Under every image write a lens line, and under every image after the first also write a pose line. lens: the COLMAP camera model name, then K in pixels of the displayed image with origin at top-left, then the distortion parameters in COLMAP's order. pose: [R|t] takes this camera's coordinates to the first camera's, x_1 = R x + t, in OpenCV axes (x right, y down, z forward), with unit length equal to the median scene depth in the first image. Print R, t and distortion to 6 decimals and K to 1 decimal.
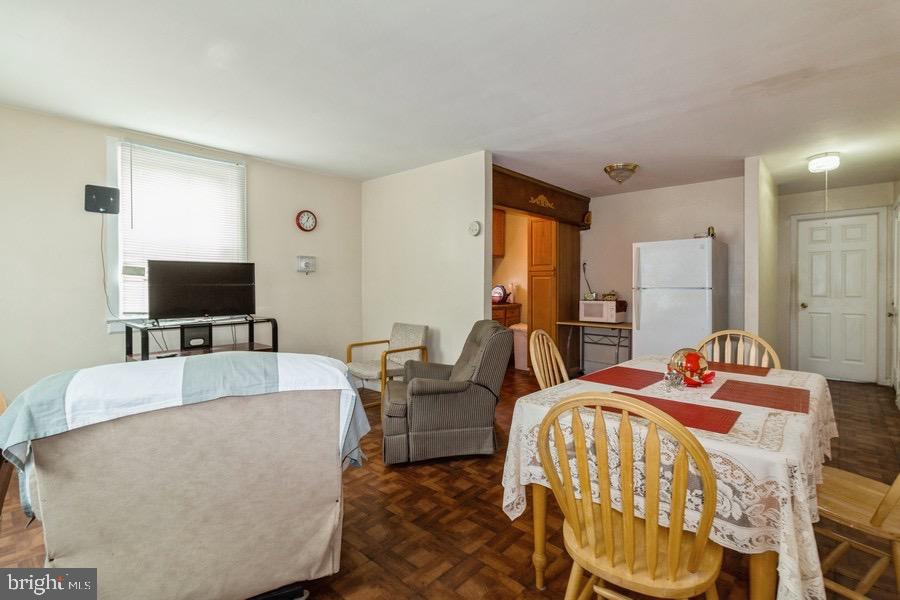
lens RADIAL K [[423.6, 0, 468.1], [0, 423.6, 280.5], [0, 0, 1]] dist [0.000951, 0.000294]
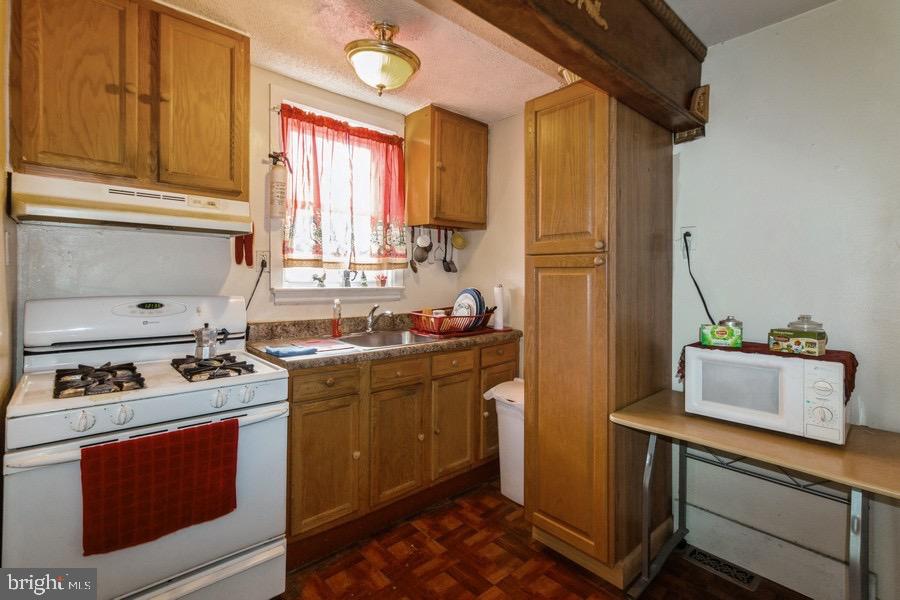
lens RADIAL K [[423.6, 0, 468.1], [0, 423.6, 280.5], [0, 0, 1]] dist [0.000951, 0.000294]
pose [[0.995733, 0.005931, -0.092094, 0.113512], [-0.004870, 0.999919, 0.011747, -0.003296], [0.092156, -0.011248, 0.995681, 0.570812]]
